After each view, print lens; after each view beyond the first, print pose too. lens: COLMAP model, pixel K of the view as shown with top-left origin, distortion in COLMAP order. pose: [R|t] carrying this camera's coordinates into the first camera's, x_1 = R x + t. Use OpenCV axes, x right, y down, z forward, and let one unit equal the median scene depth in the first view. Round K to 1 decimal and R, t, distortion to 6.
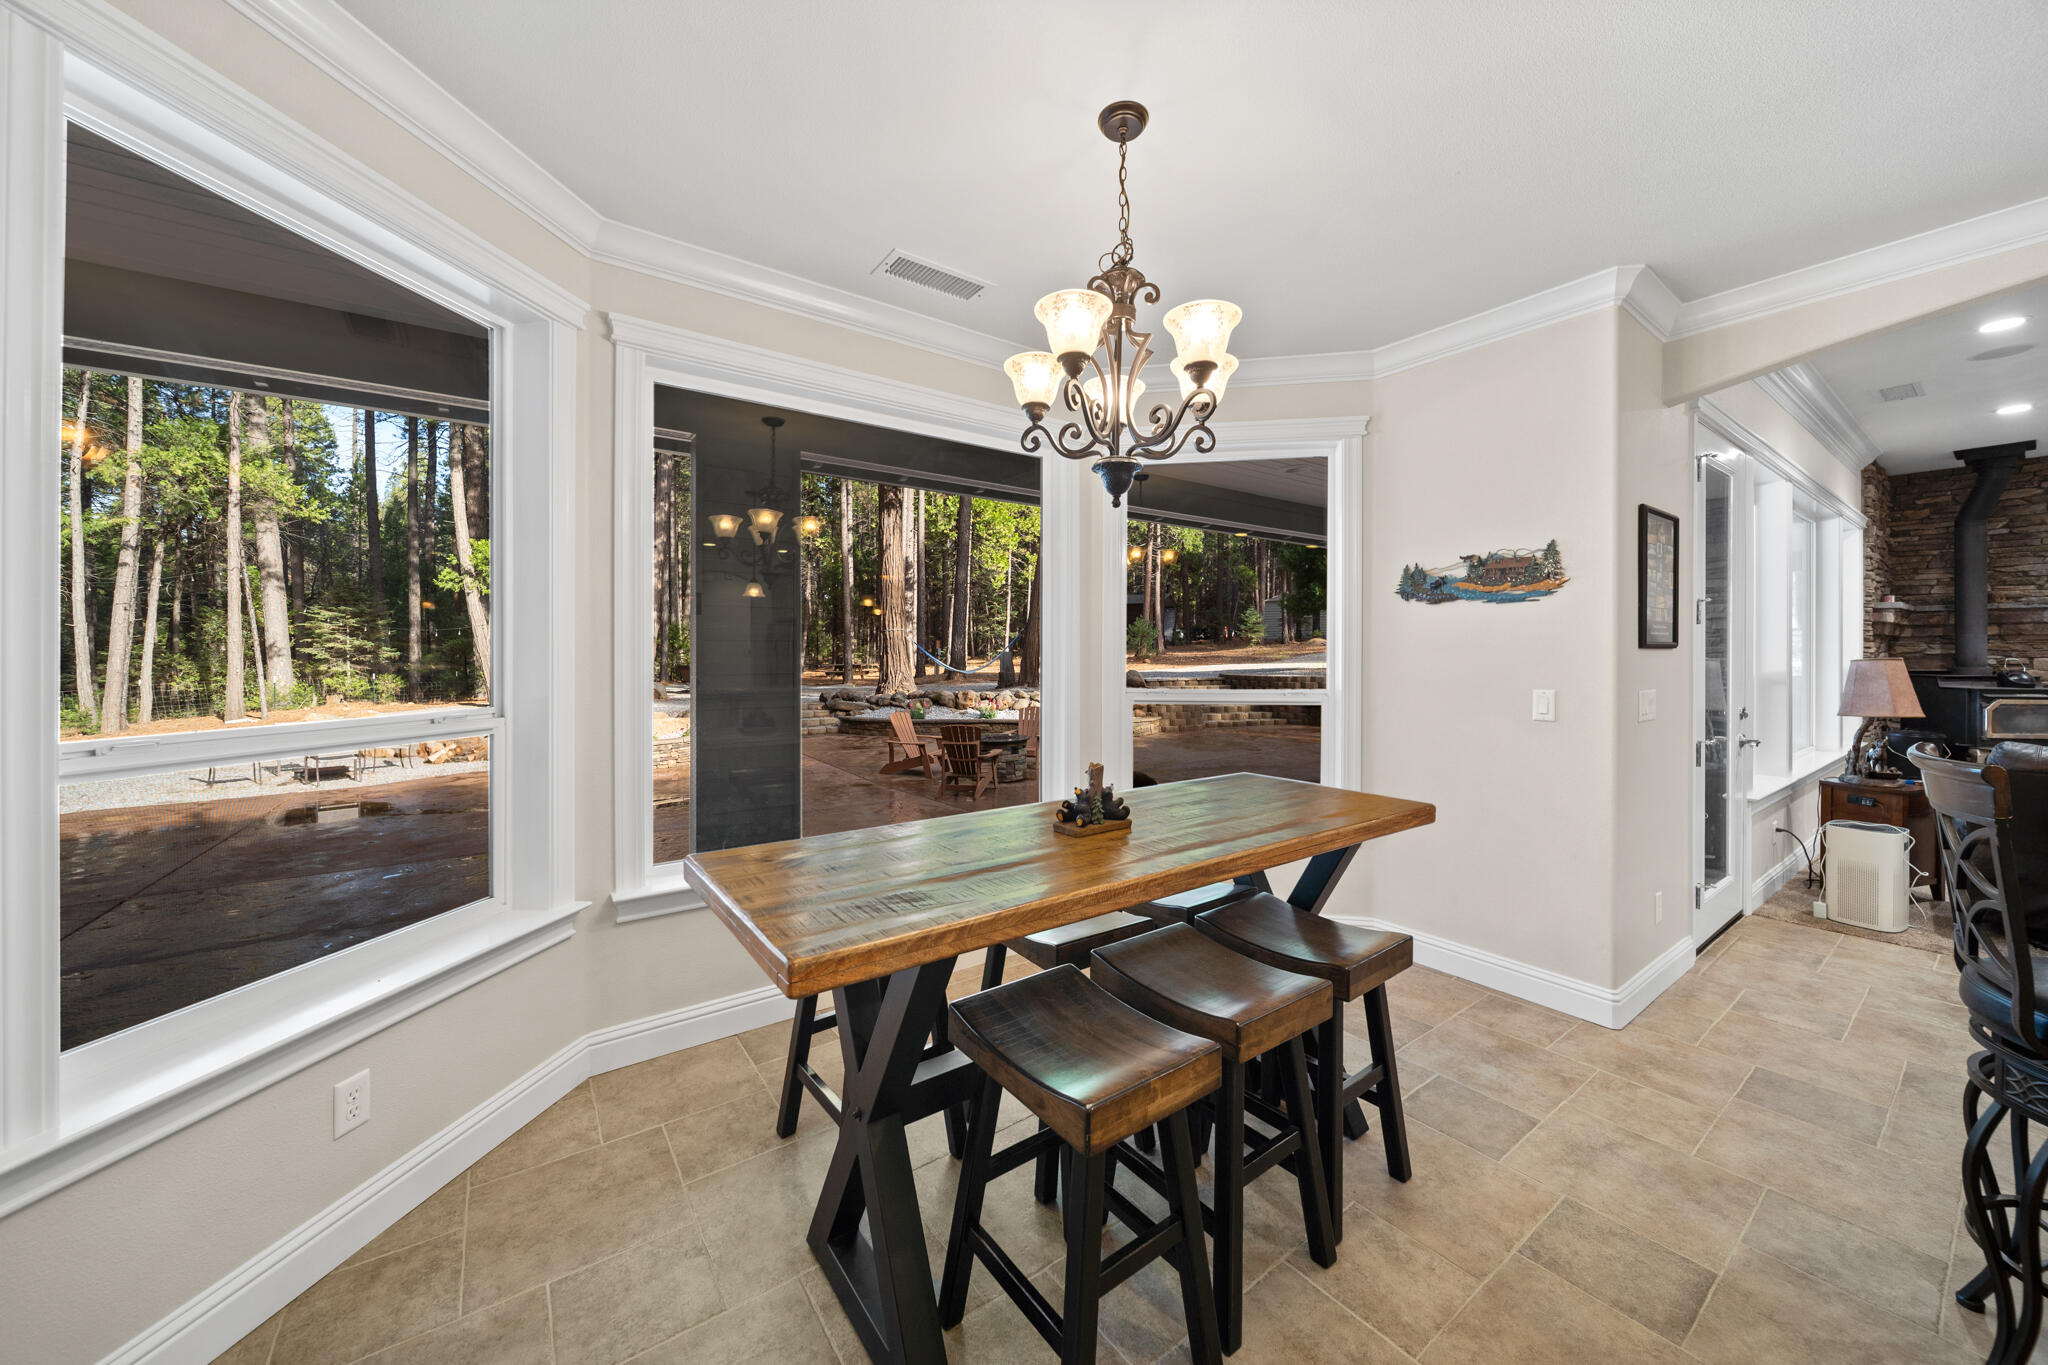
lens RADIAL K [[729.7, 0, 1027.2], [0, 729.7, 658.3], [0, 0, 1]] dist [-0.000047, -0.001829]
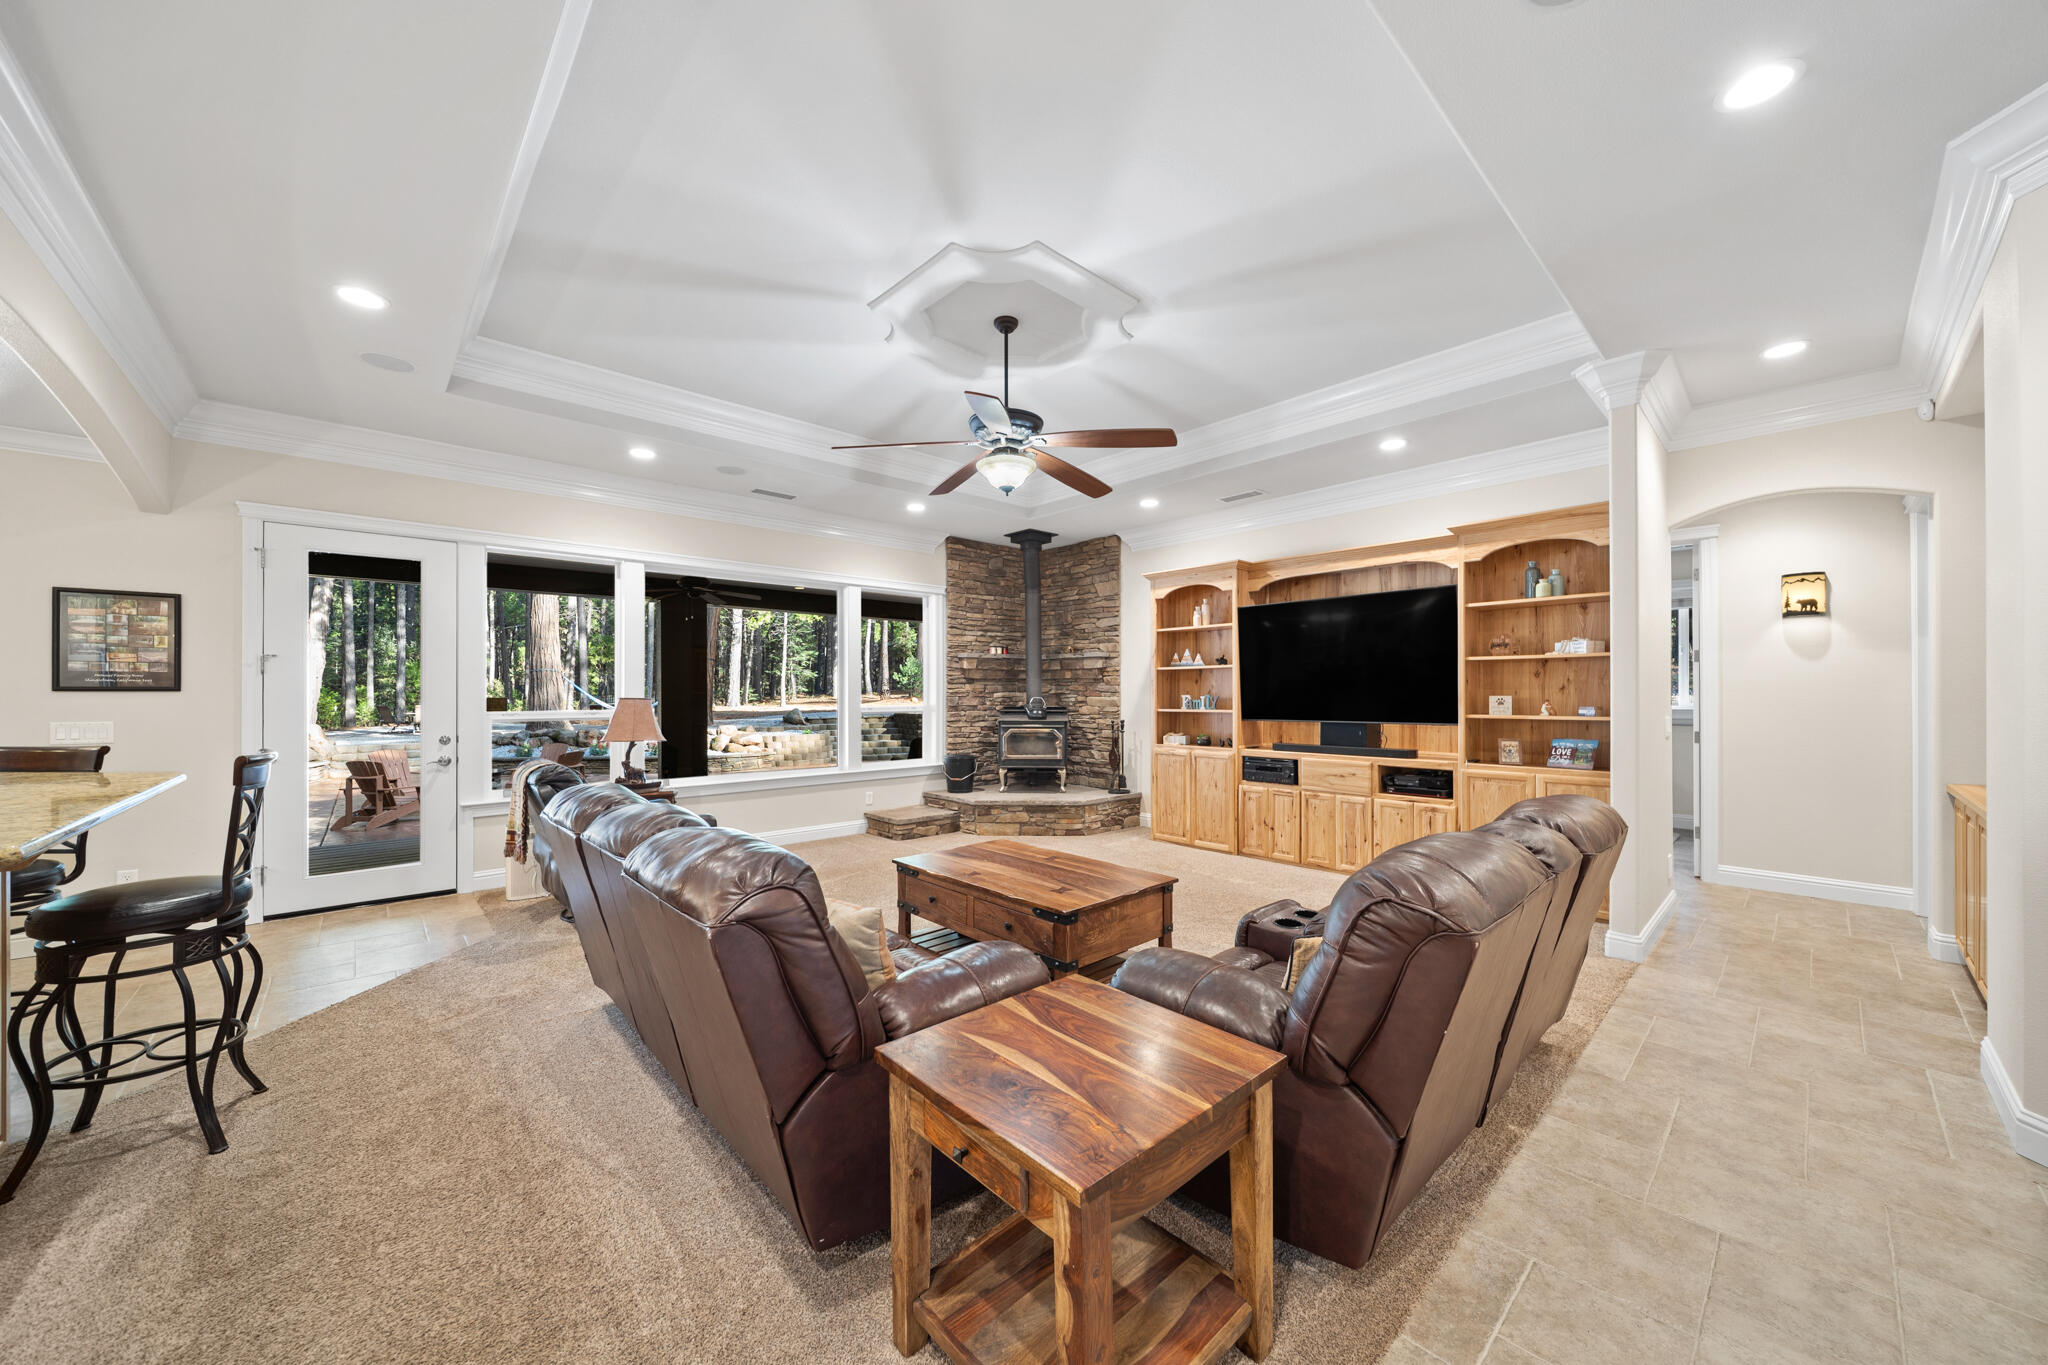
lens RADIAL K [[729.7, 0, 1035.3], [0, 729.7, 694.0], [0, 0, 1]] dist [-0.000047, -0.001829]
pose [[0.992463, -0.000750, 0.122539, 1.056198], [0.001392, 0.999986, -0.005151, 0.001019], [-0.122534, 0.005283, 0.992450, -0.250905]]
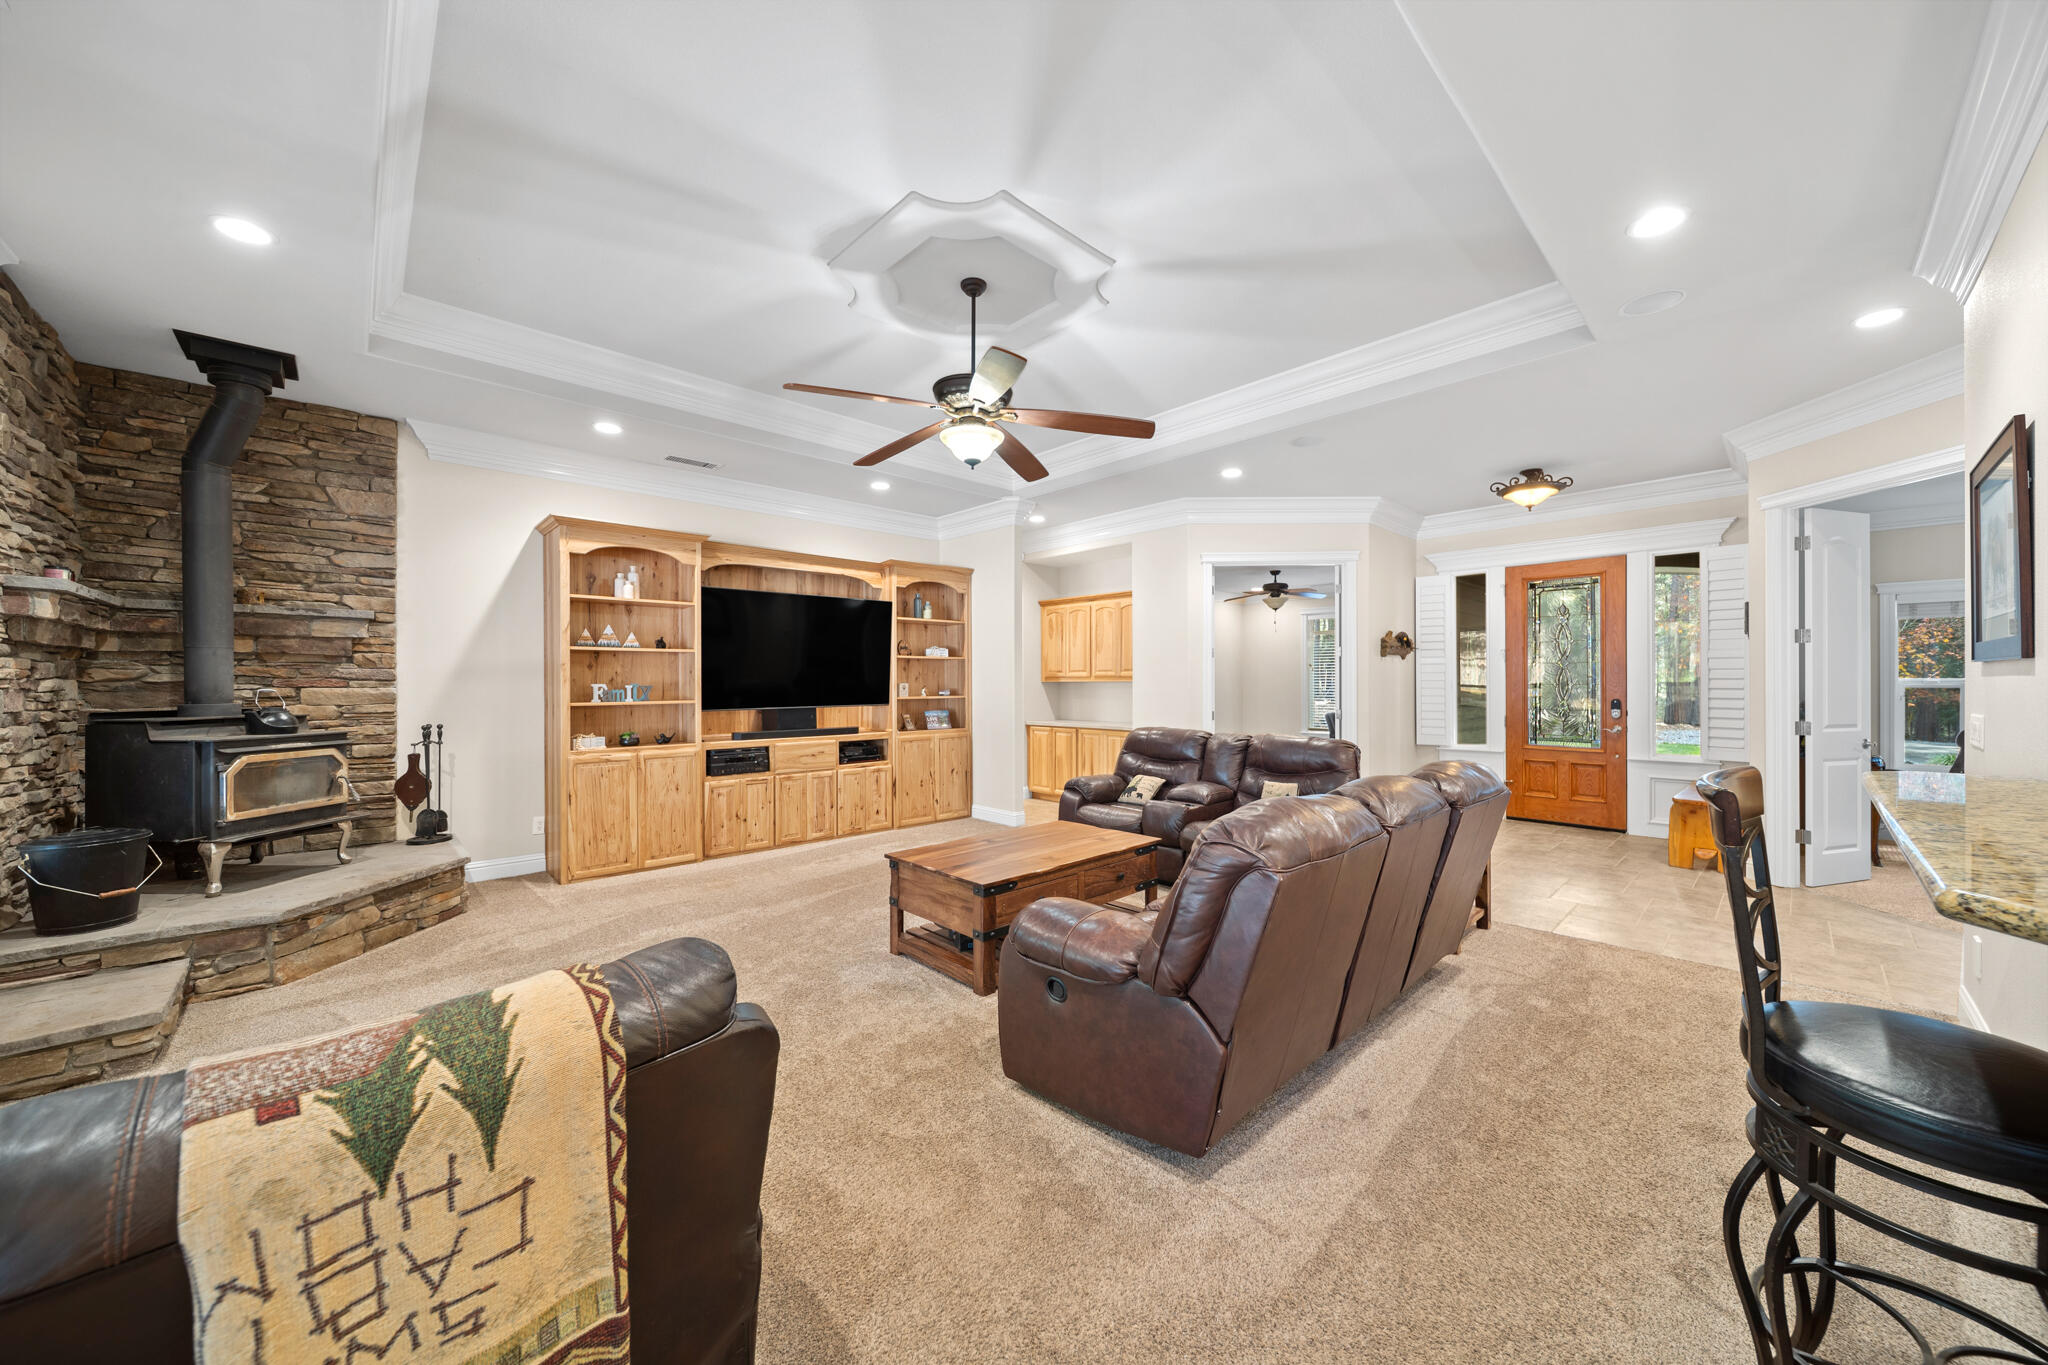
lens RADIAL K [[729.7, 0, 1039.5], [0, 729.7, 683.6], [0, 0, 1]] dist [-0.000047, -0.001829]
pose [[-0.137062, 0.000404, 0.990562, 0.550798], [0.008692, 0.999962, 0.000794, 0.000843], [-0.990524, 0.008719, -0.137060, 0.360867]]
